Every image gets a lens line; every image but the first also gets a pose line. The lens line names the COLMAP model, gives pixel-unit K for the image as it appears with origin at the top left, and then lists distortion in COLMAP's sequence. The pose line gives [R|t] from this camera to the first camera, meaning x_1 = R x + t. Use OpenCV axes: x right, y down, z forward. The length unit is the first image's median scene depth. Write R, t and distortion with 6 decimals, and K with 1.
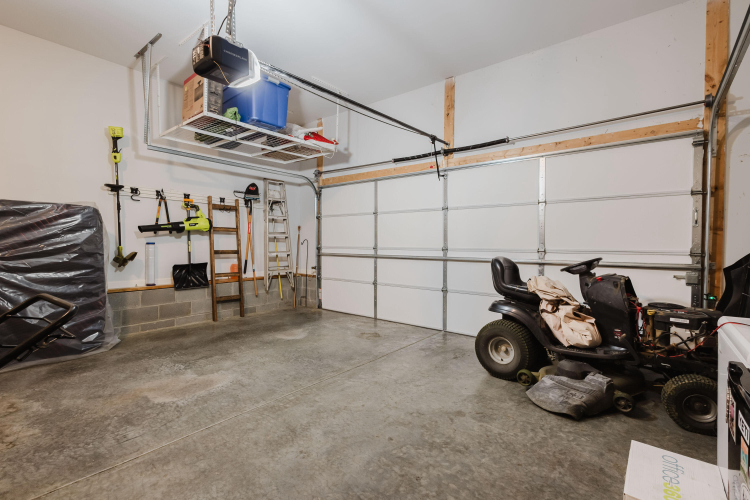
lens RADIAL K [[345.8, 0, 375.3], [0, 345.8, 246.2], [0, 0, 1]] dist [0.008321, -0.000653]
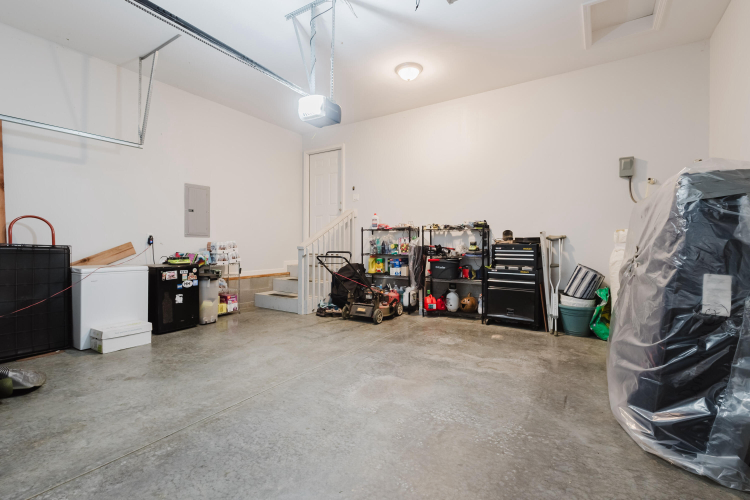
lens RADIAL K [[345.8, 0, 375.3], [0, 345.8, 246.2], [0, 0, 1]] dist [0.008321, -0.000653]
pose [[-0.994668, -0.010353, -0.102605, -0.359305], [-0.012223, 0.999770, 0.017616, -0.011029], [0.102399, 0.018777, -0.994566, 1.699336]]
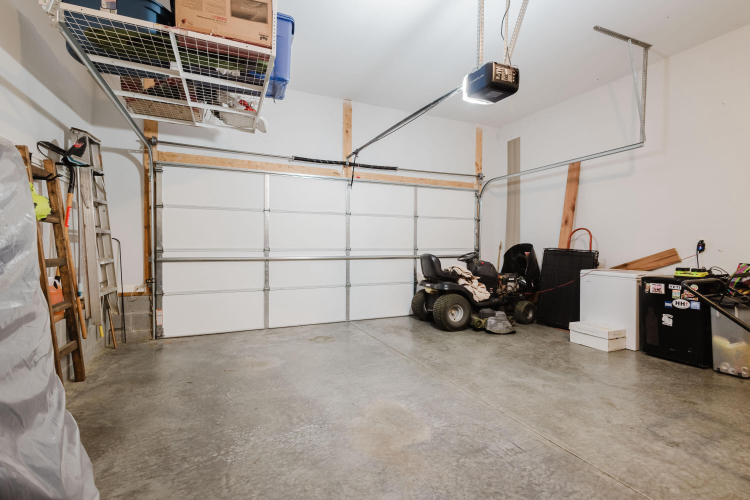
lens RADIAL K [[345.8, 0, 375.3], [0, 345.8, 246.2], [0, 0, 1]] dist [0.008321, -0.000653]
pose [[0.452650, -0.009852, 0.891634, -1.118712], [0.006047, 0.999950, 0.007979, -0.014810], [-0.891668, 0.001780, 0.452687, 0.579767]]
